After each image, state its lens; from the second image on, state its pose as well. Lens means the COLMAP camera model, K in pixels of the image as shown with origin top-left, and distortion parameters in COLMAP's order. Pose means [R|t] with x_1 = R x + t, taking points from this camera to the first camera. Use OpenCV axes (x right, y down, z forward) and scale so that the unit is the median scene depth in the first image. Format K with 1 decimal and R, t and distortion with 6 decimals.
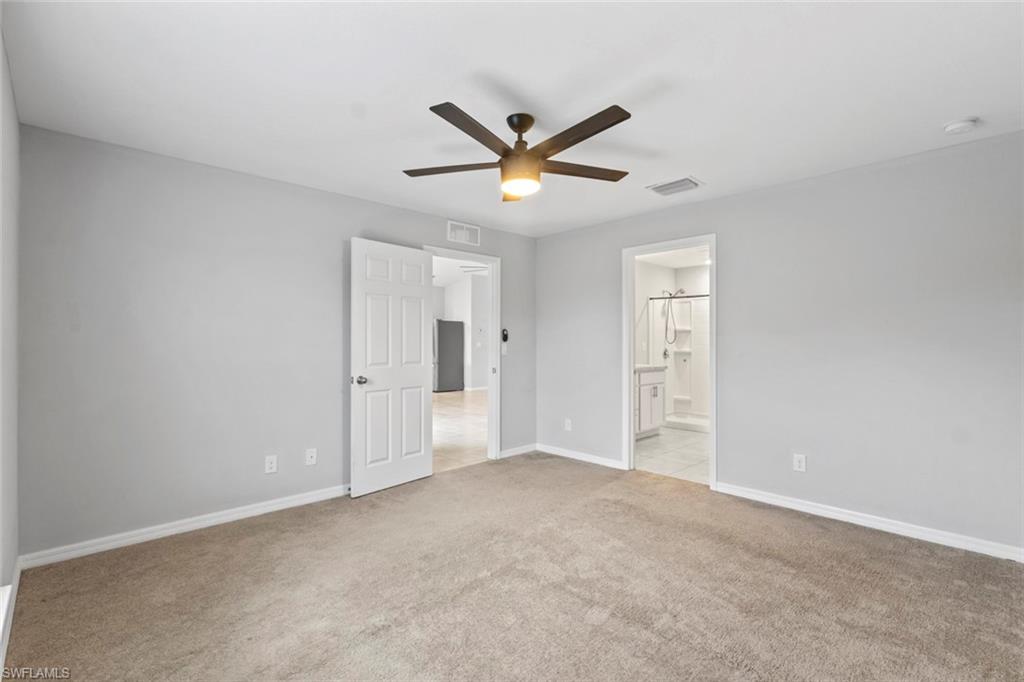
lens RADIAL K [[474.3, 0, 512.5], [0, 474.3, 339.2], [0, 0, 1]] dist [0.002409, 0.000408]
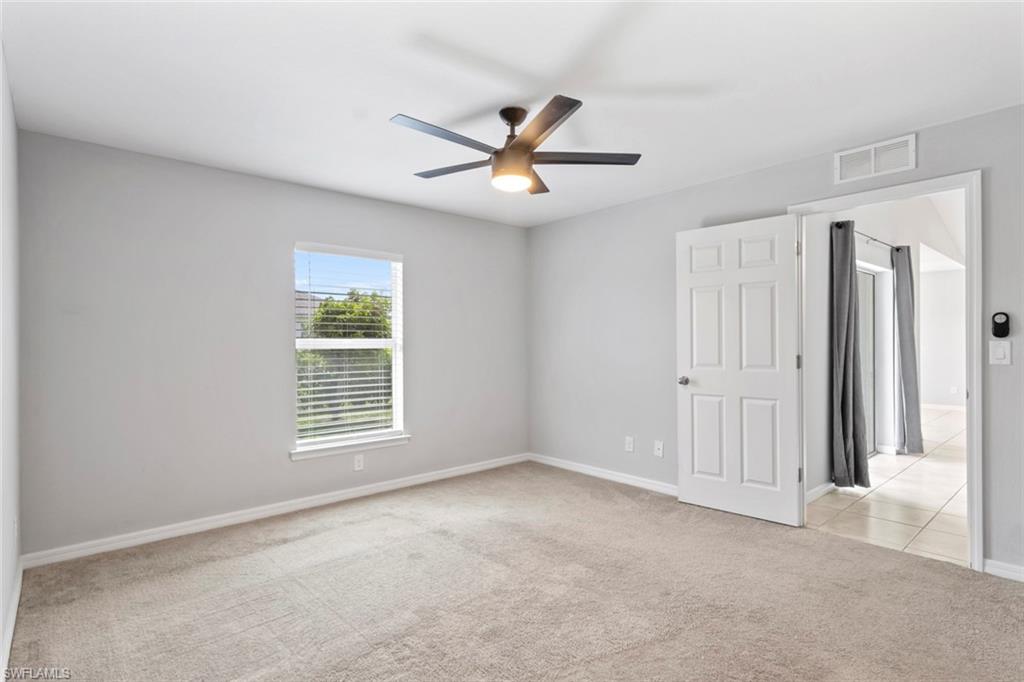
lens RADIAL K [[521.1, 0, 514.3], [0, 521.1, 342.3], [0, 0, 1]] dist [0.006631, 0.000978]
pose [[-0.051267, -0.001213, -0.998684, 0.734586], [0.007800, 0.999968, -0.001615, 0.009155], [0.998655, -0.007873, -0.051256, 0.716430]]
